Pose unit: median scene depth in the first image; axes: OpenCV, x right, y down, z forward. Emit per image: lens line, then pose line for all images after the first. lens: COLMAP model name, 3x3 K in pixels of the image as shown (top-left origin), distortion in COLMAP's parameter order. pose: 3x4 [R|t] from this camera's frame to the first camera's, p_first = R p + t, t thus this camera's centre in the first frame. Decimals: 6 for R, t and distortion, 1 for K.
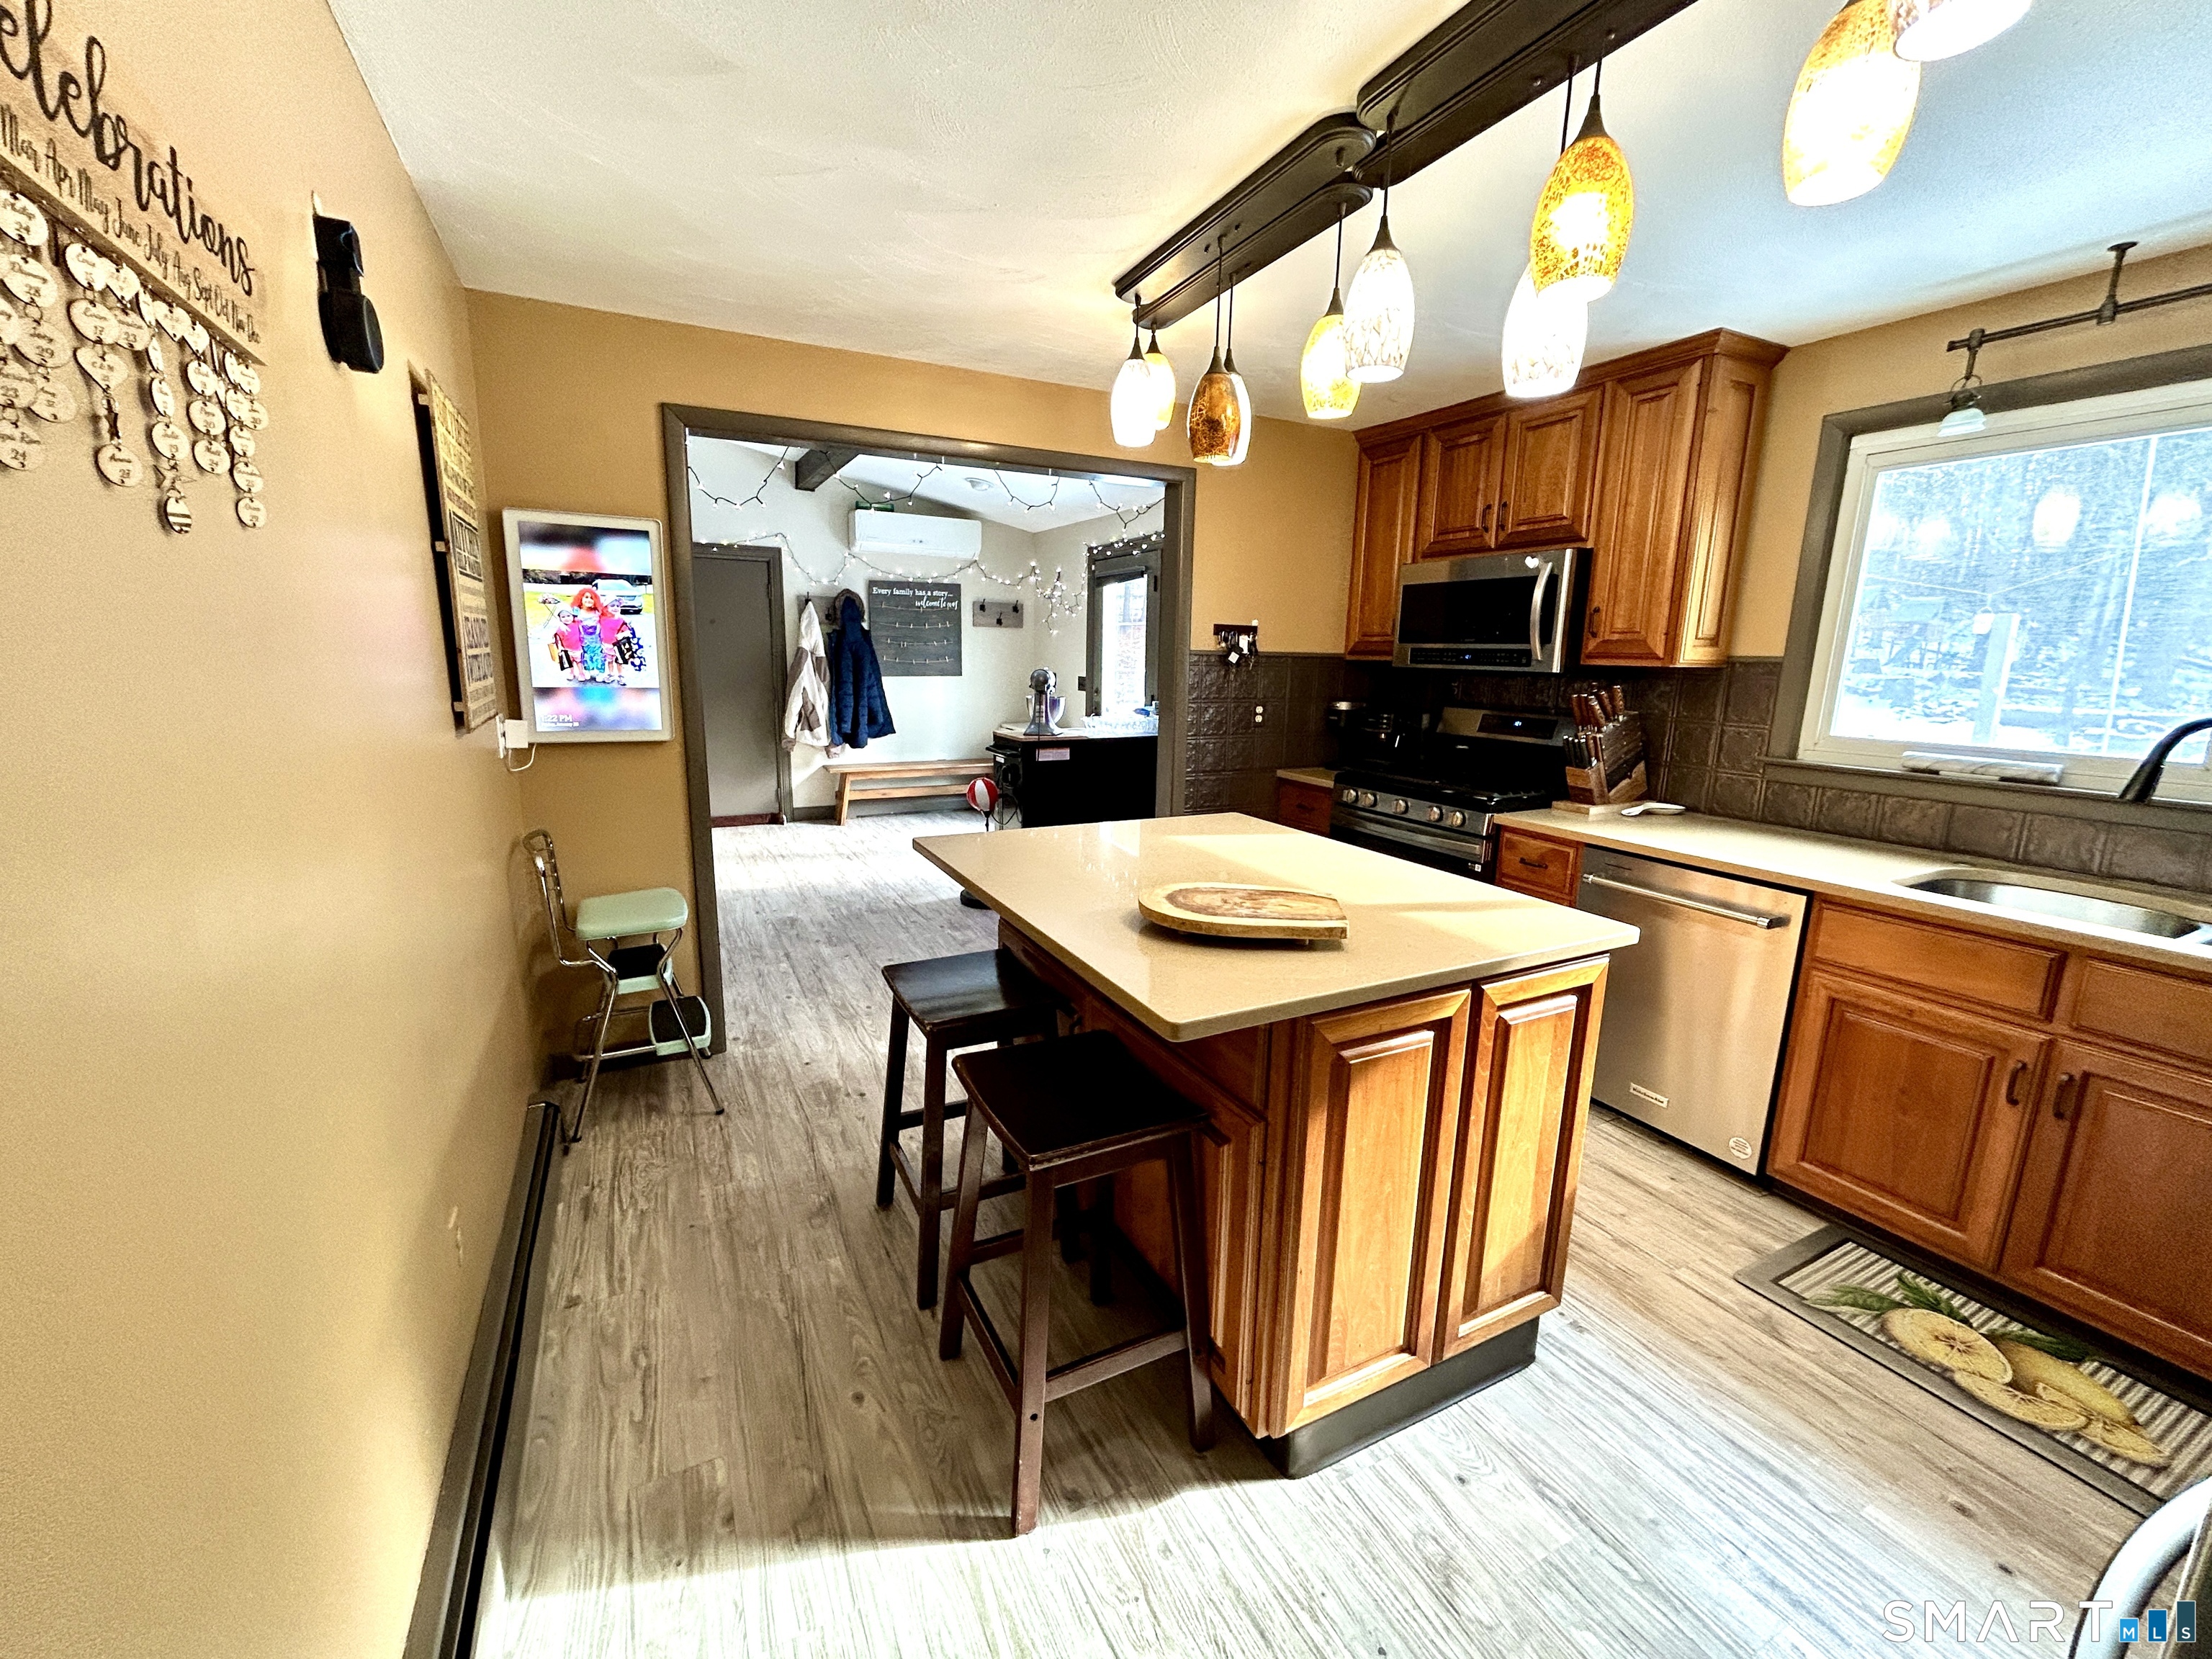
lens RADIAL K [[892.0, 0, 1106.0], [0, 892.0, 829.5], [0, 0, 1]] dist [0.008692, 0.000227]
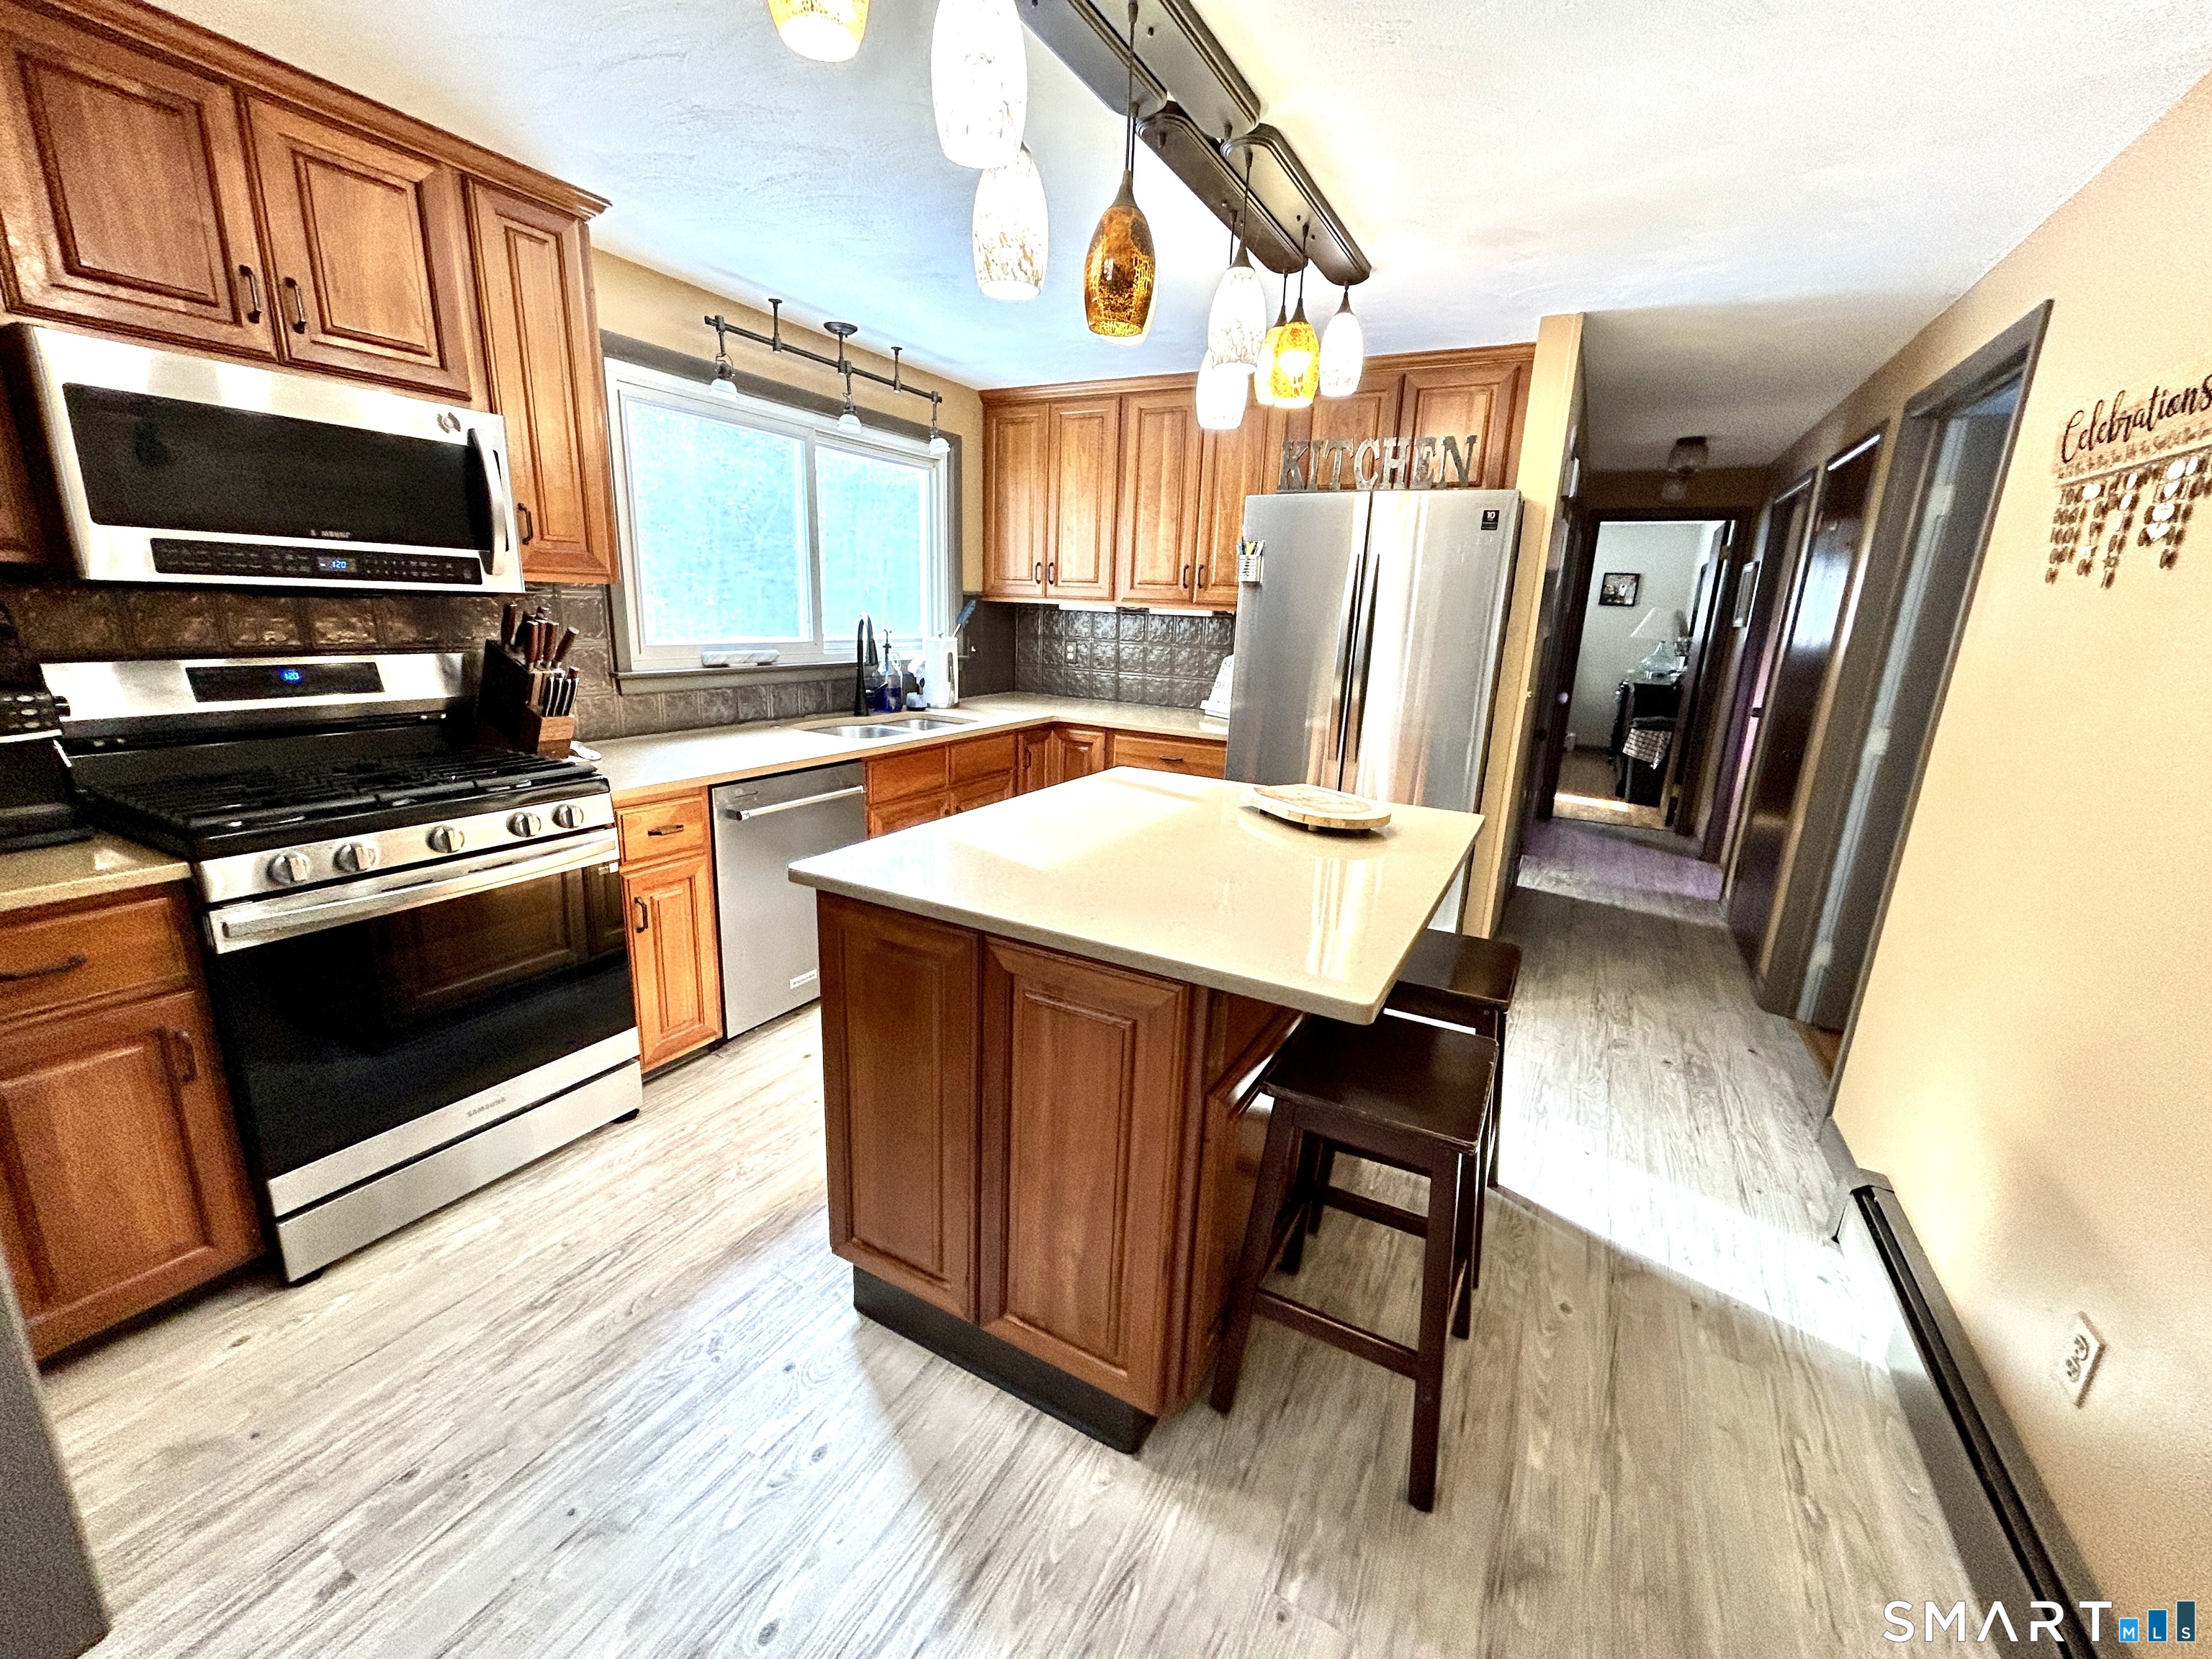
lens RADIAL K [[892.0, 0, 1106.0], [0, 892.0, 829.5], [0, 0, 1]] dist [0.008692, 0.000227]
pose [[-0.560589, -0.241084, 0.792224, -0.512443], [0.120292, 0.922828, 0.365949, -0.274426], [-0.819310, 0.300445, -0.488327, 1.357155]]
